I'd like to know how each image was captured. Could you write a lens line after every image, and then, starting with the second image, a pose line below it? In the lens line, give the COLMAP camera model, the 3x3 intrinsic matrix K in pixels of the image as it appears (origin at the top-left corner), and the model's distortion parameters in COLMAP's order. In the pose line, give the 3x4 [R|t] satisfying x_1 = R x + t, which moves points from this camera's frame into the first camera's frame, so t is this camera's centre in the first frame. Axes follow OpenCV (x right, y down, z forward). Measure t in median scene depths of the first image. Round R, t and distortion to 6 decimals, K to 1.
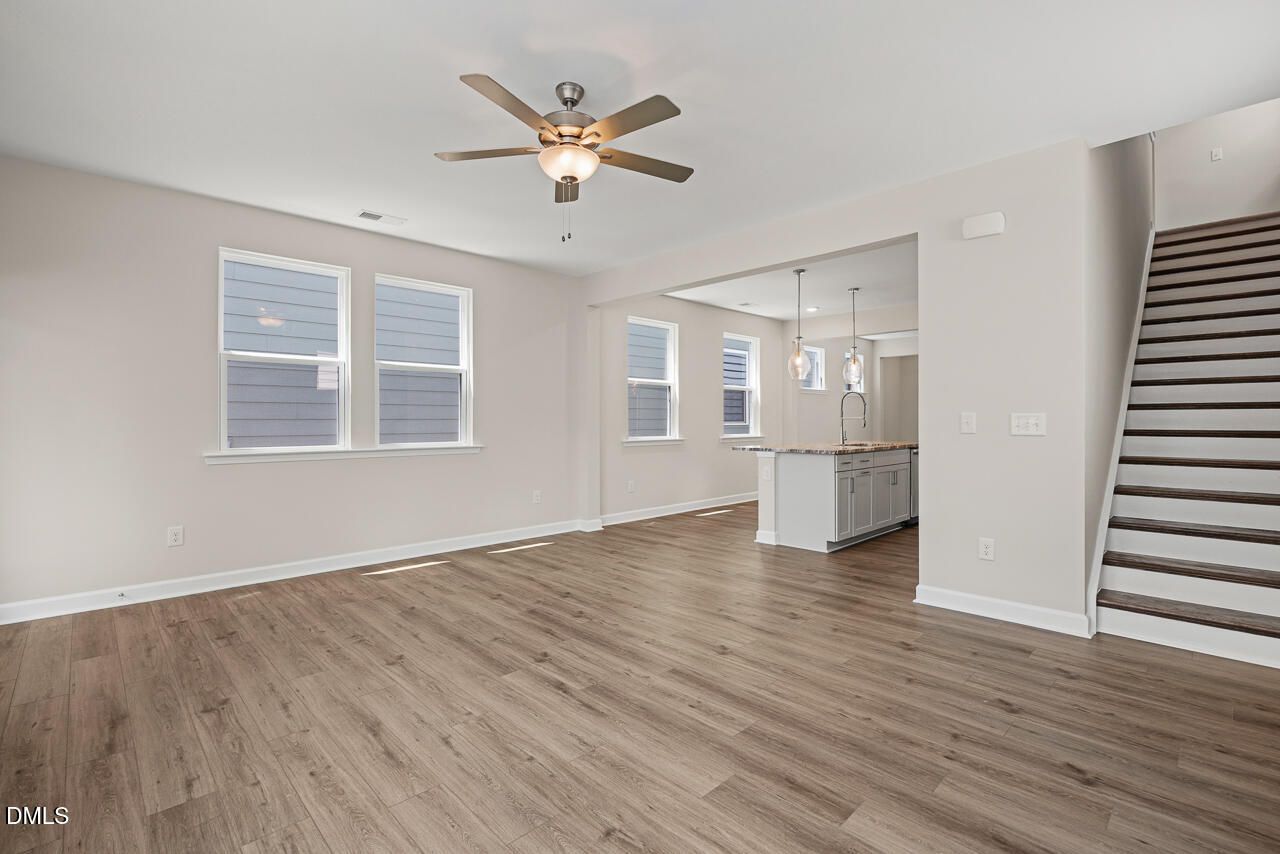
lens RADIAL K [[585.0, 0, 649.2], [0, 585.0, 411.4], [0, 0, 1]] dist [-0.012980, -0.000327]
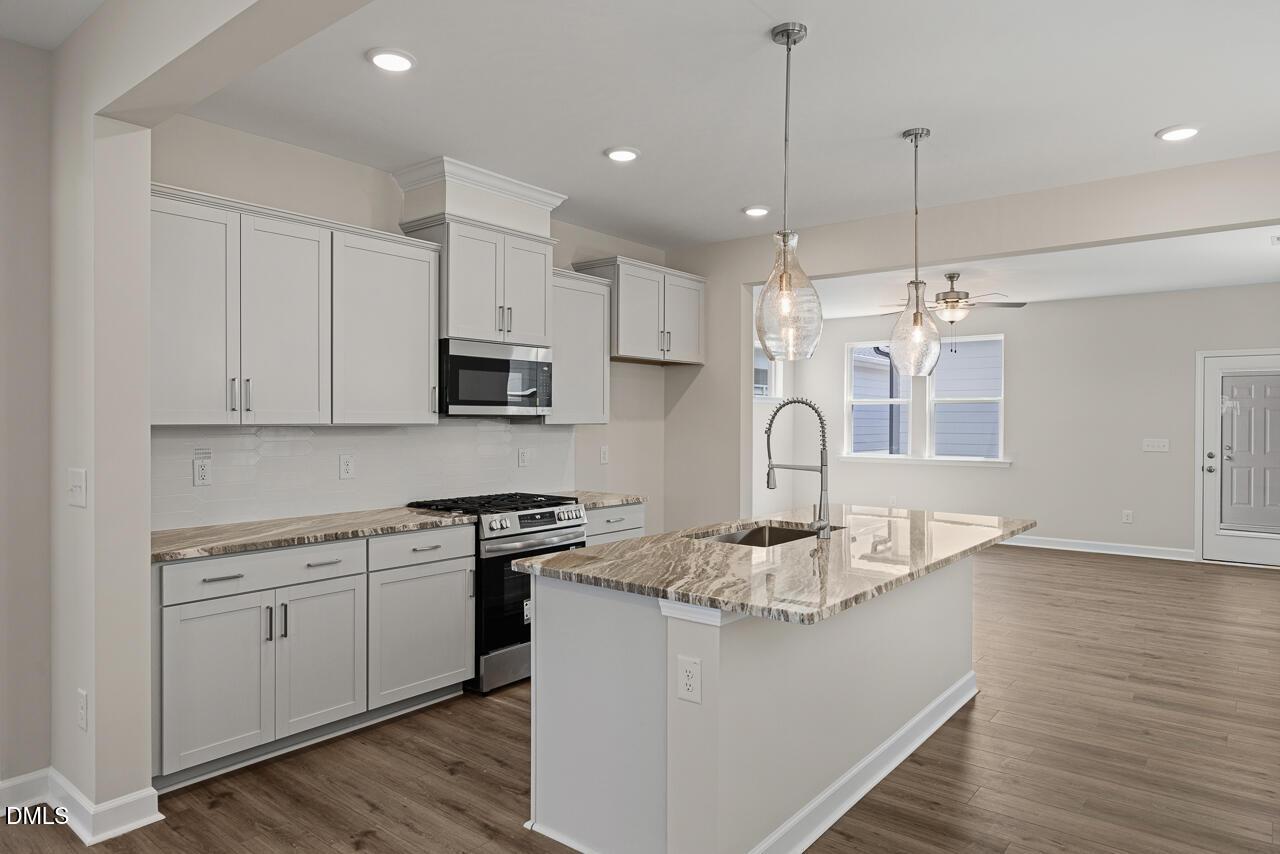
lens RADIAL K [[788.7, 0, 640.0], [0, 788.7, 427.0], [0, 0, 1]] dist [-0.004469, -0.002125]
pose [[-0.992788, -0.000416, -0.119879, 1.143625], [-0.000030, 0.999995, -0.003221, -0.035452], [0.119879, -0.003195, -0.992783, 3.294595]]
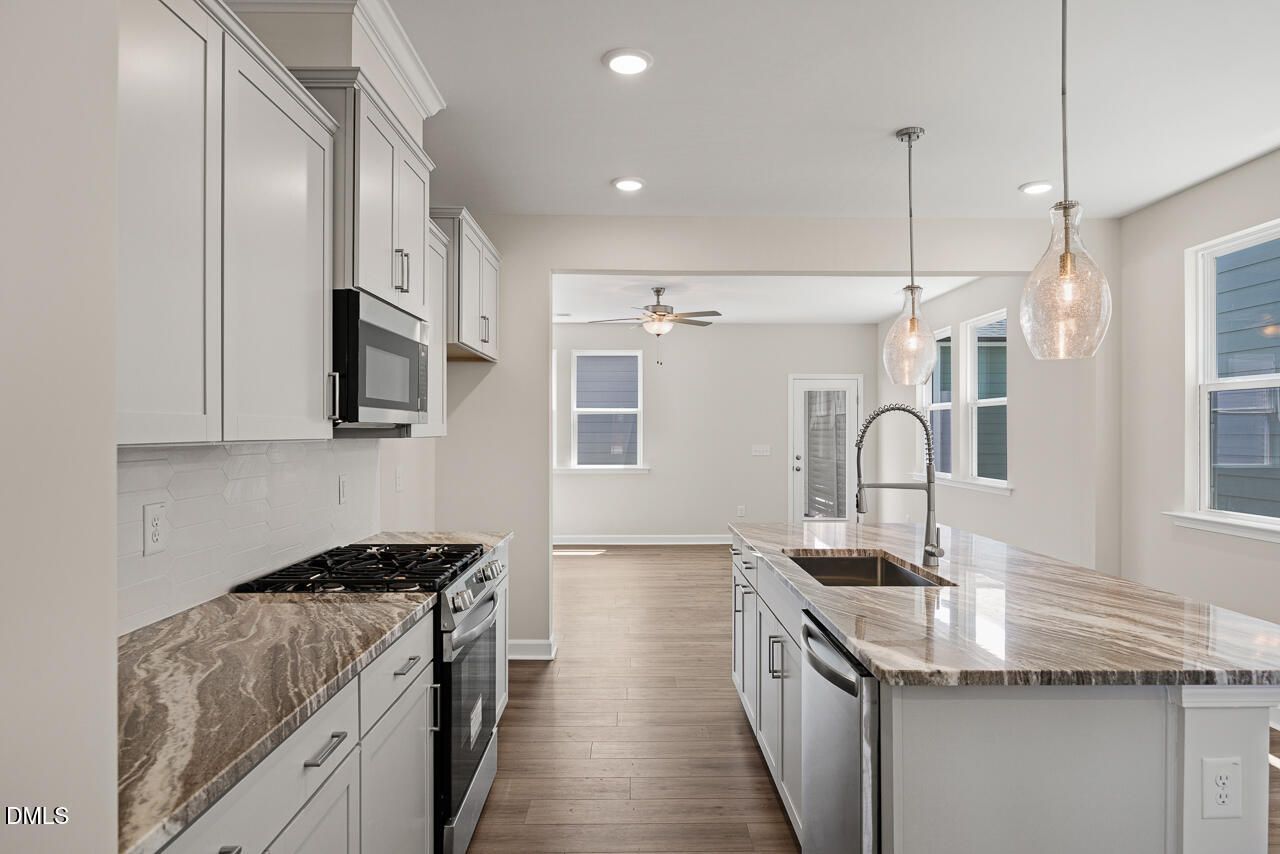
lens RADIAL K [[752.7, 0, 640.0], [0, 752.7, 427.0], [0, 0, 1]] dist [-0.006313, -0.000790]
pose [[-0.685048, -0.002049, -0.728495, 1.692455], [0.009938, 0.999877, -0.012157, -0.045625], [0.728430, -0.015567, -0.684943, 2.577177]]
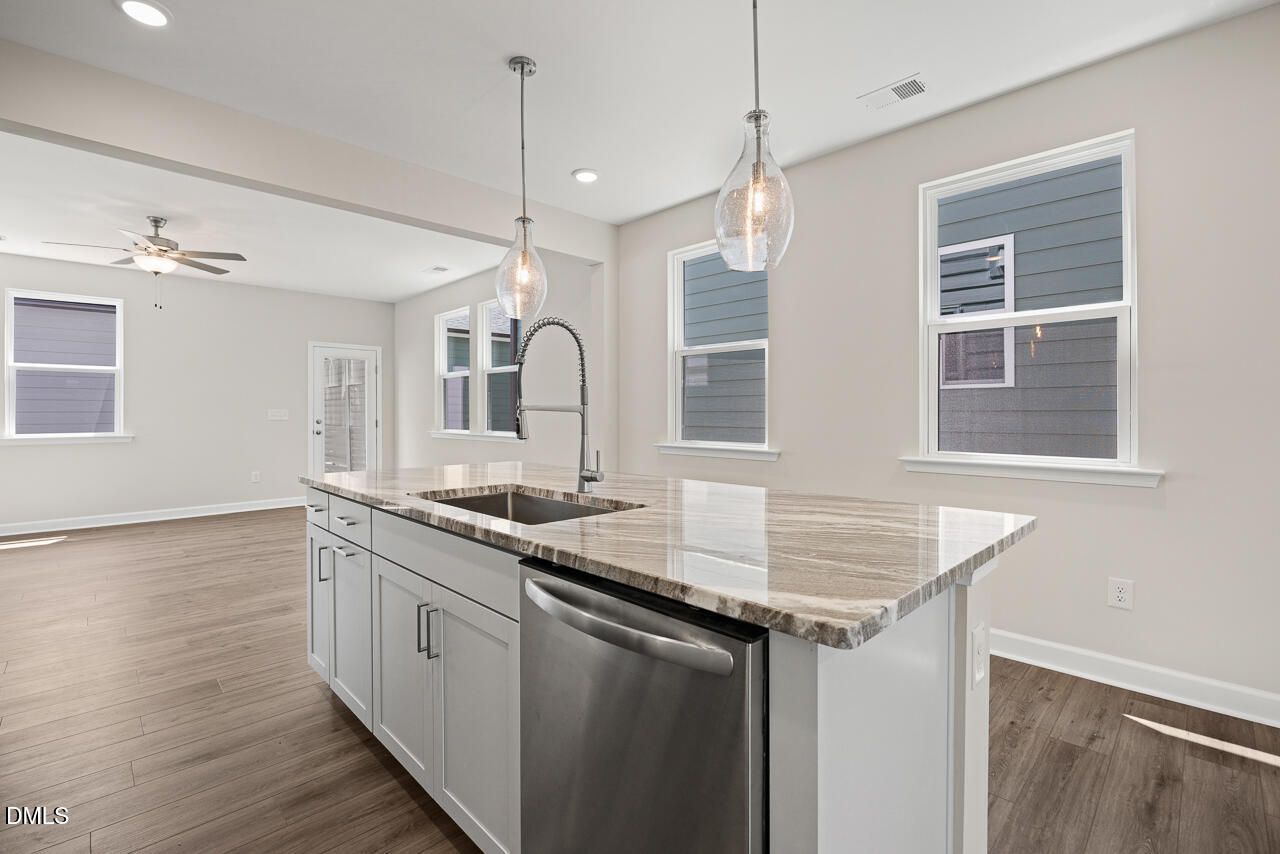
lens RADIAL K [[576.2, 0, 619.2], [0, 576.2, 412.8], [0, 0, 1]] dist [-0.004805, -0.000342]
pose [[-0.012647, 0.001744, -0.999919, 1.439965], [0.012893, 0.999916, 0.001581, 0.026016], [0.999837, -0.012872, -0.012668, 2.242139]]
